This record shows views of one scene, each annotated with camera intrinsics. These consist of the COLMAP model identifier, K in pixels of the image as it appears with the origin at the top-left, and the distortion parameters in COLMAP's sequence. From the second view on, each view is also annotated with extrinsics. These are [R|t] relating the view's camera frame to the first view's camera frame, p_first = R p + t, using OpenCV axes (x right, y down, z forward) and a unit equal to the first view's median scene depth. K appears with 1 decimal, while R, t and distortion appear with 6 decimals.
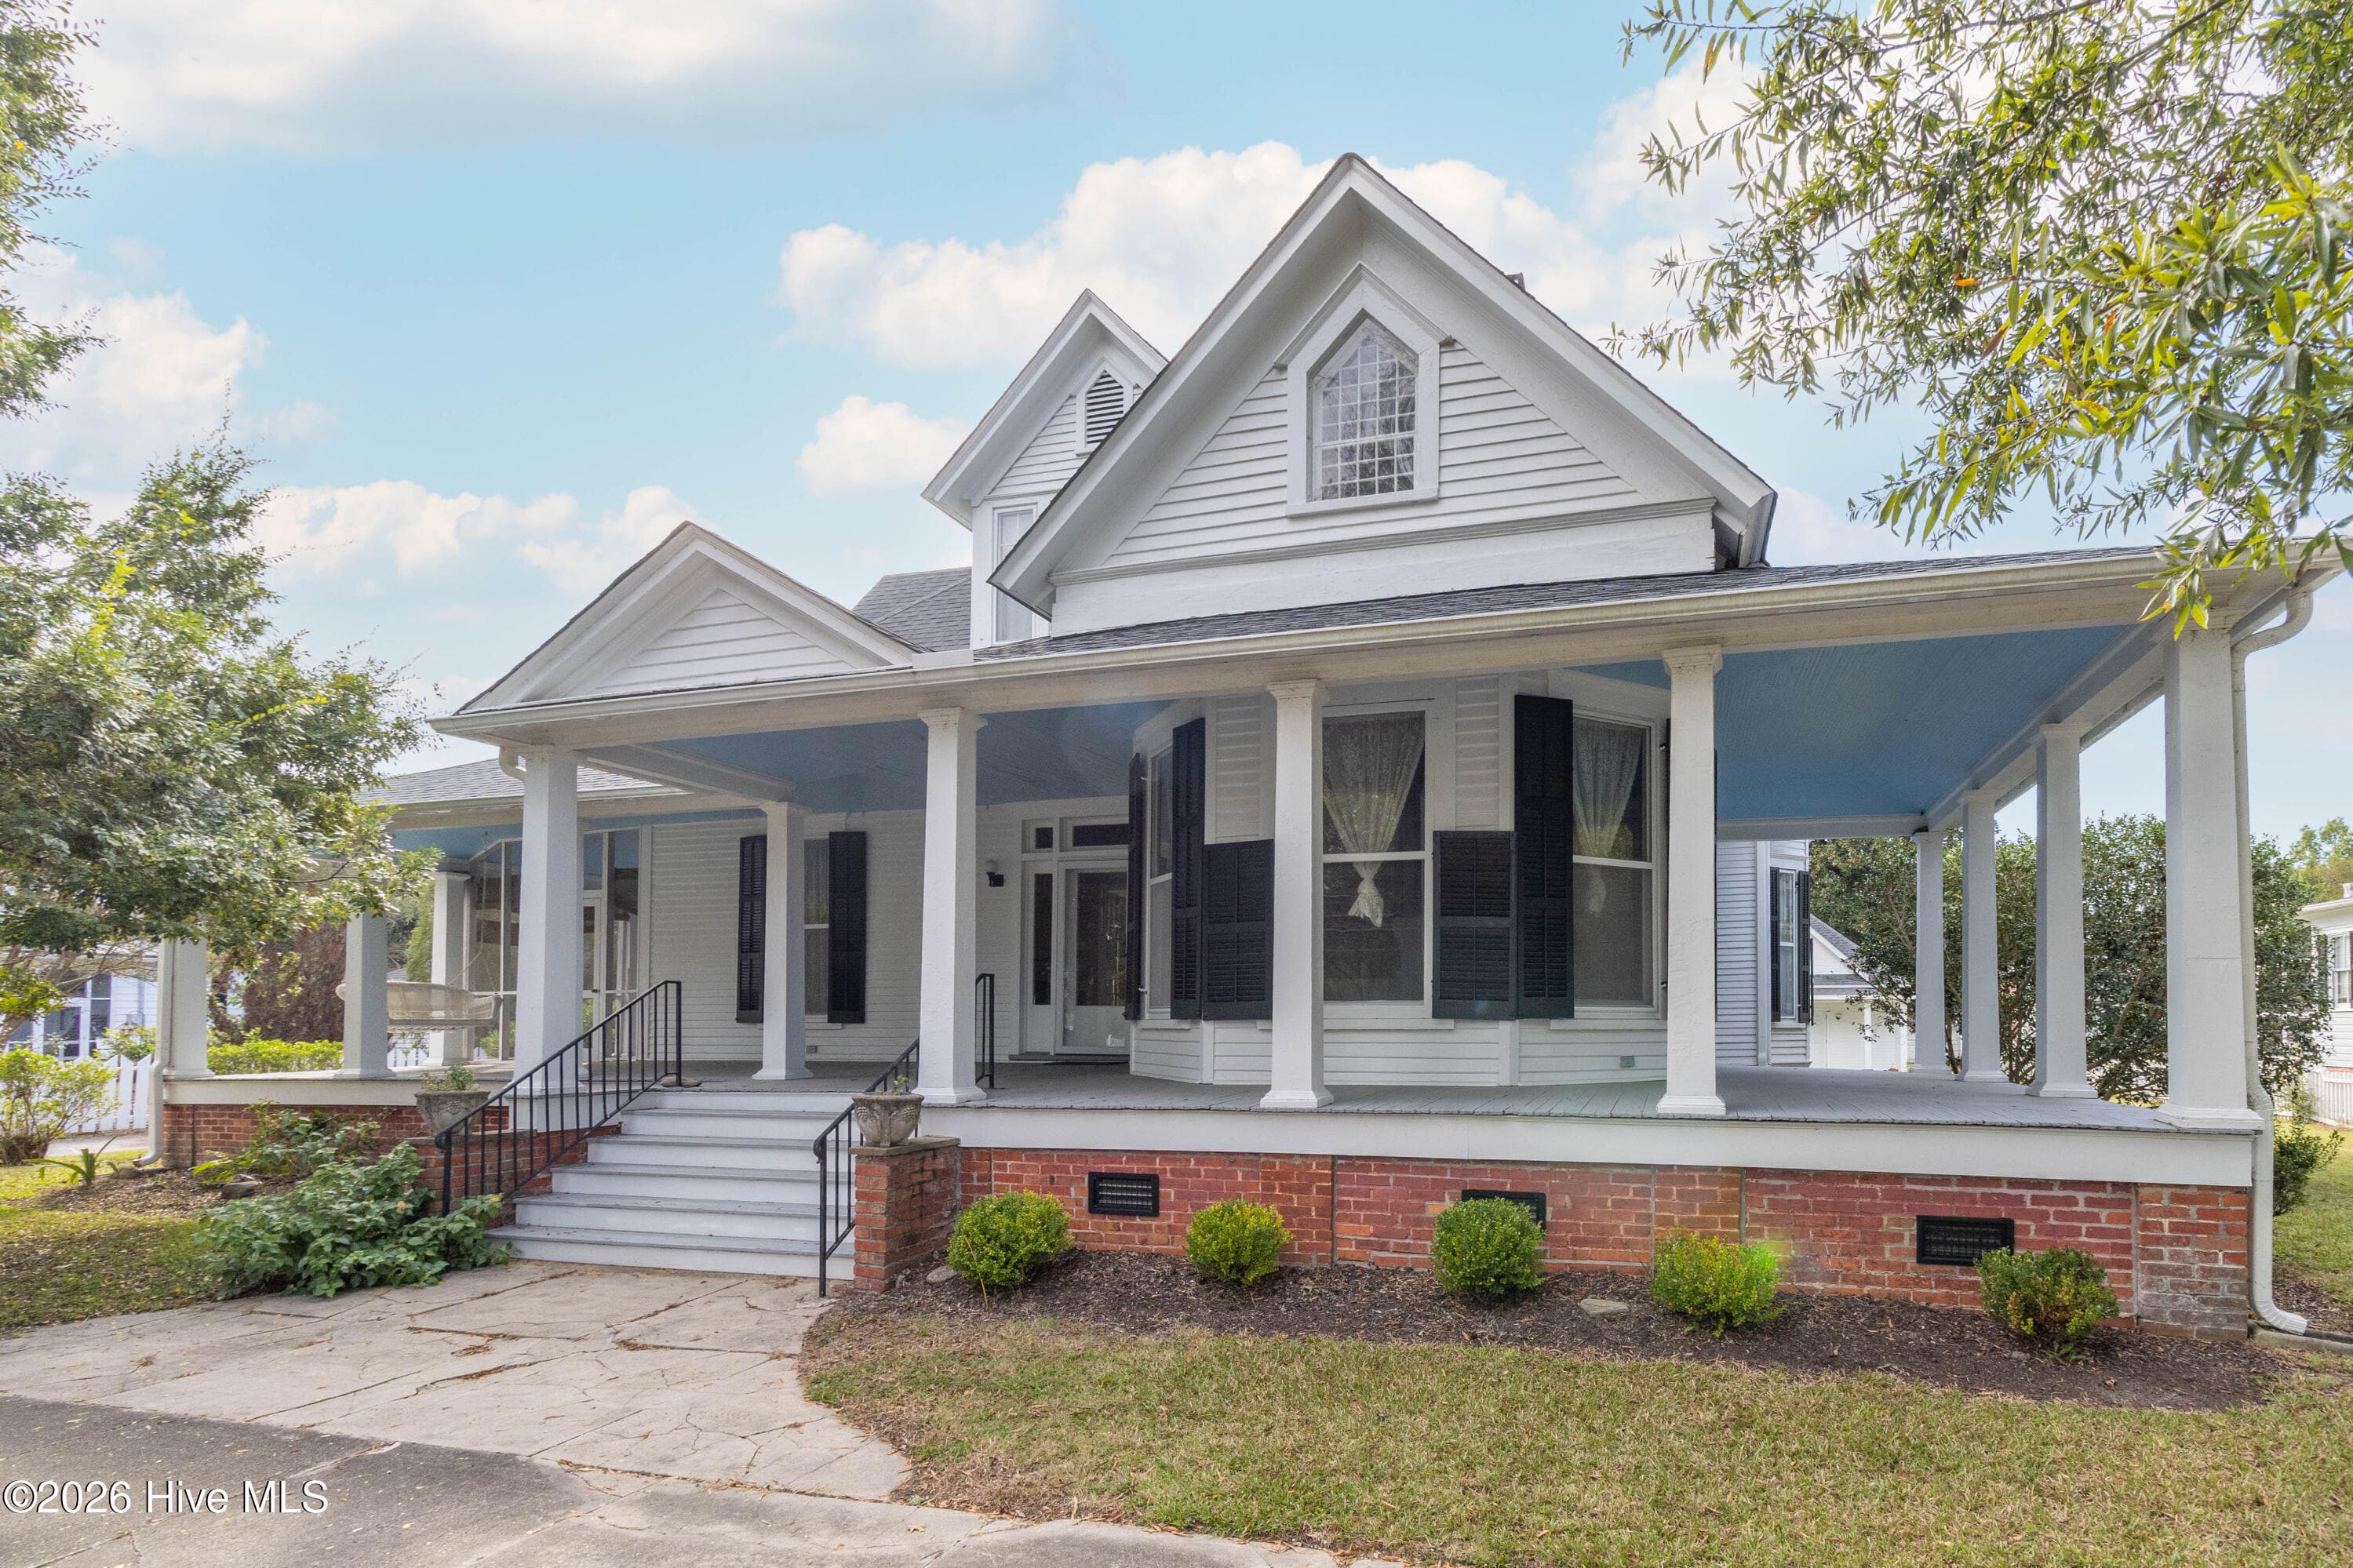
lens RADIAL K [[1091.8, 0, 1179.7], [0, 1091.8, 999.6], [0, 0, 1]] dist [-0.001488, -0.000261]
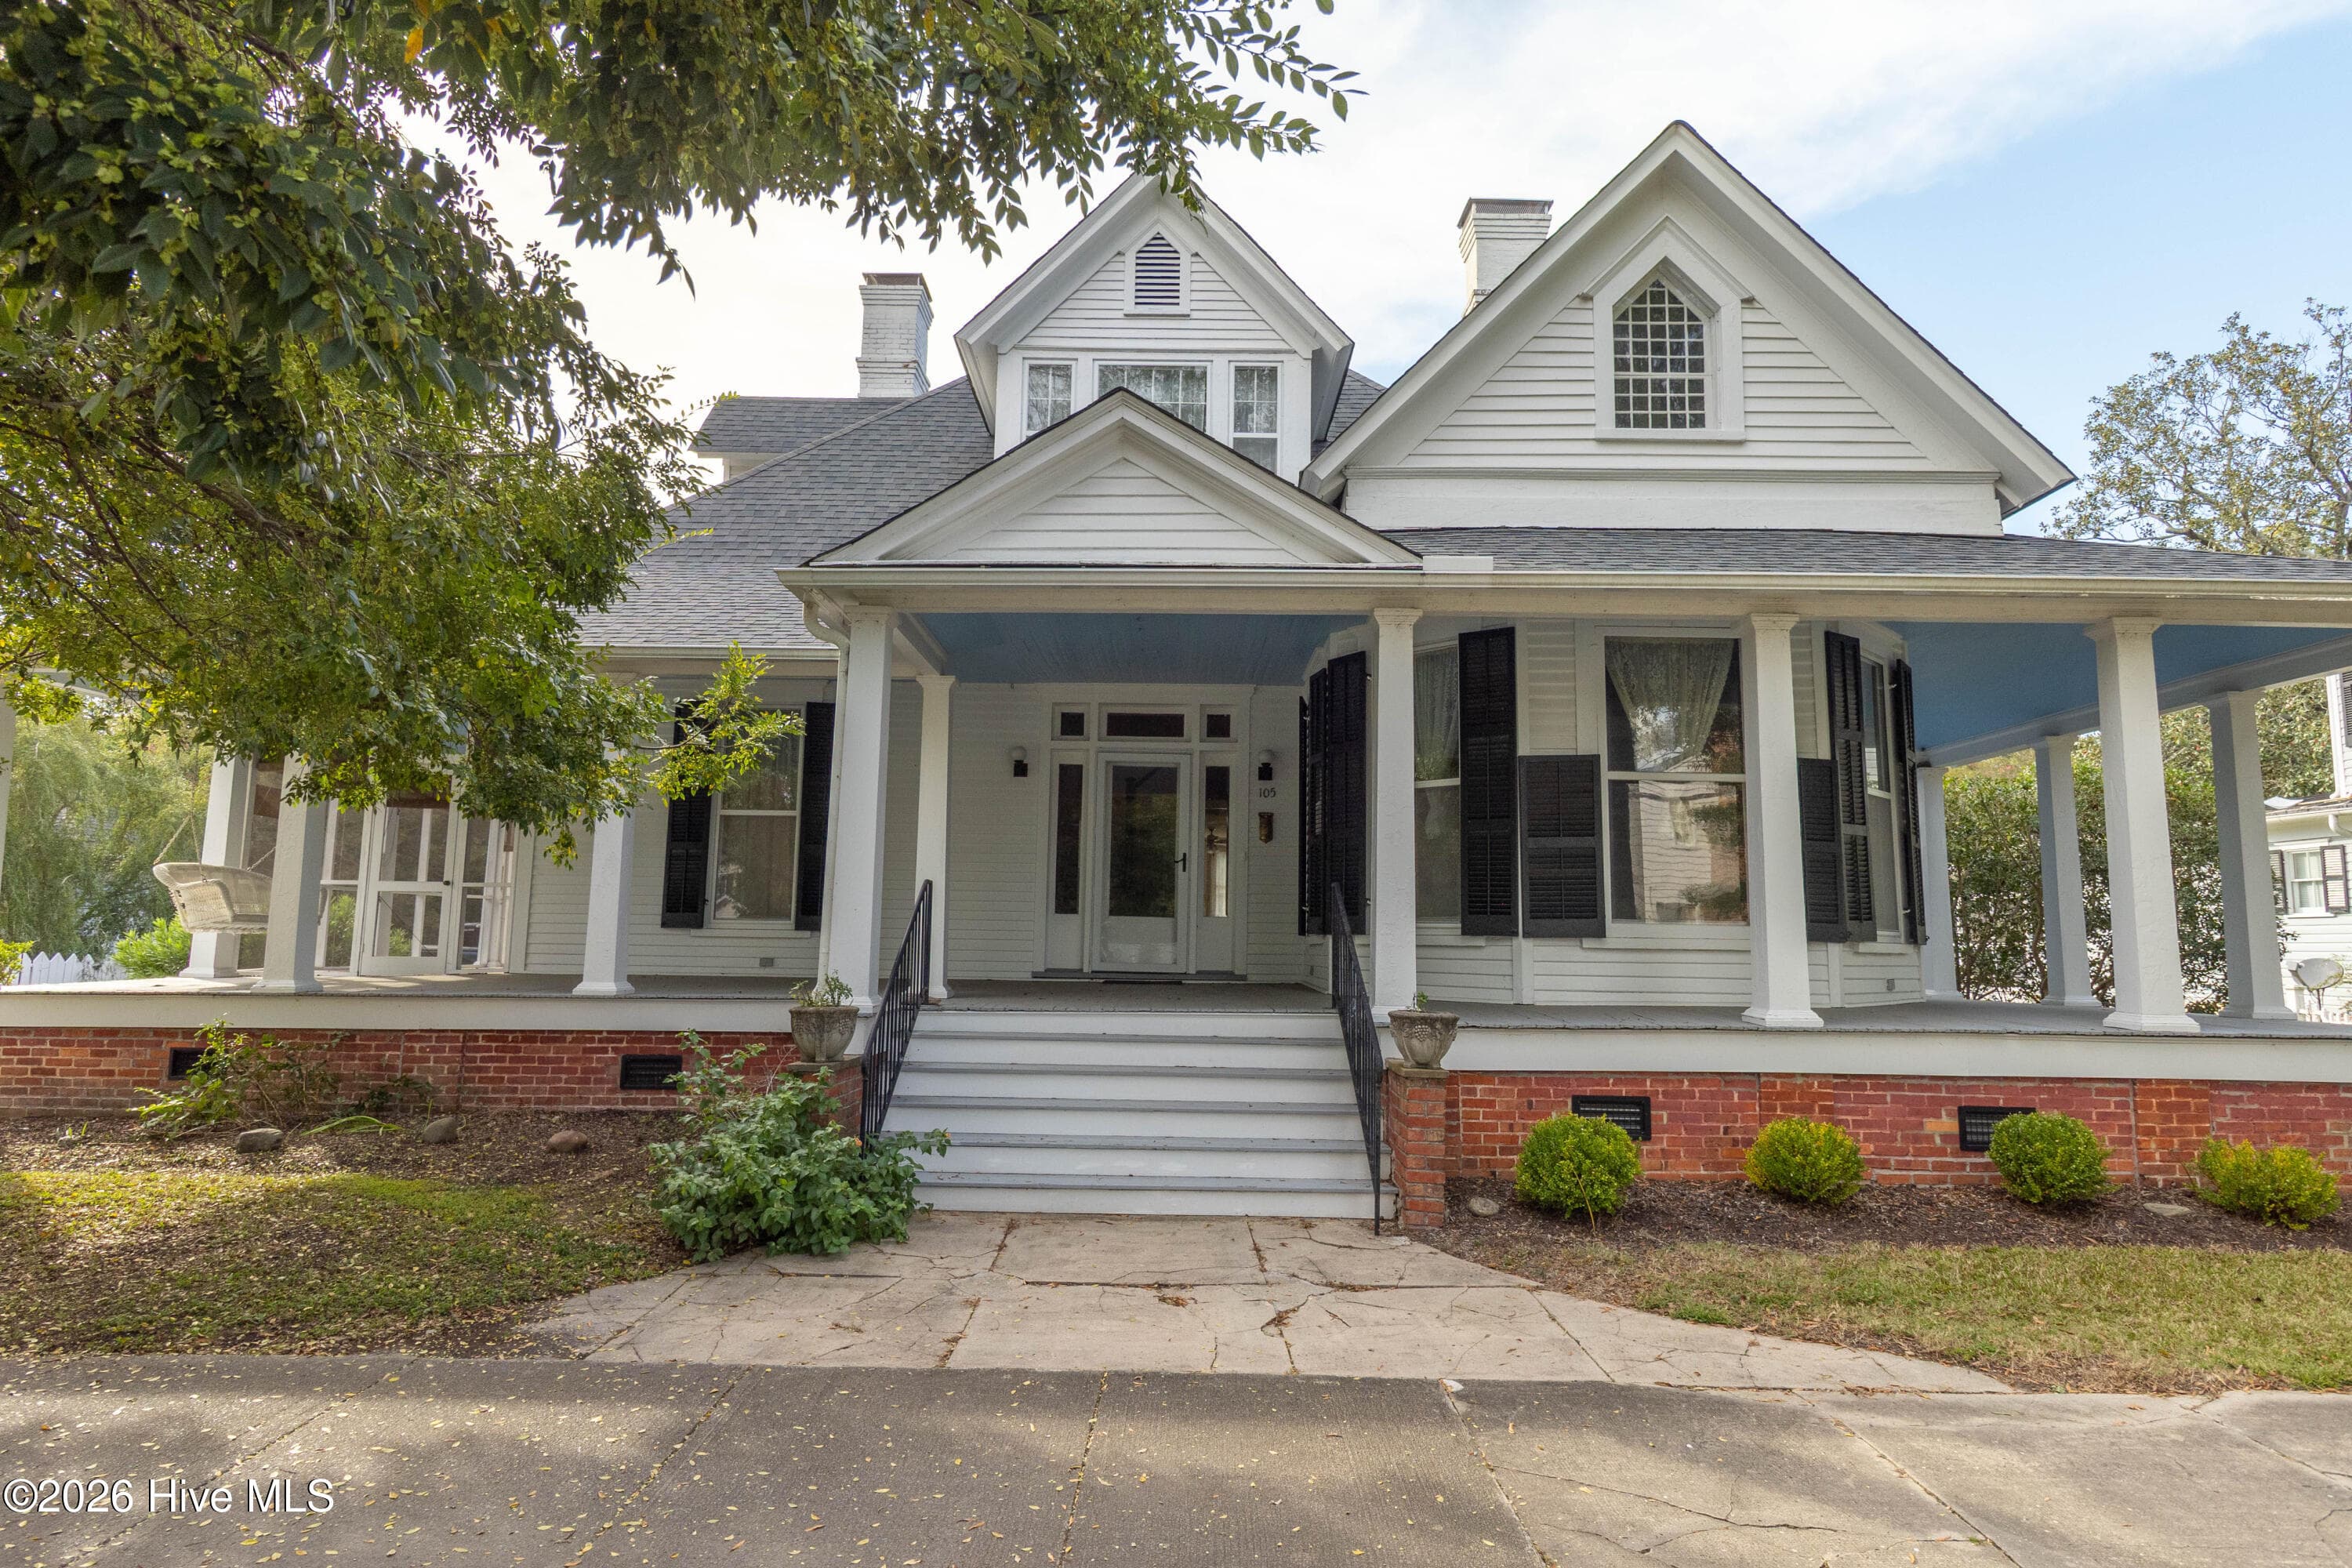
lens RADIAL K [[1276.3, 0, 1176.0], [0, 1276.3, 784.0], [0, 0, 1]] dist [-0.004881, -0.001511]
pose [[0.971919, 0.045462, 0.230884, -0.625563], [-0.022364, 0.994565, -0.101688, 0.006228], [-0.234252, 0.093669, 0.967653, -0.029660]]
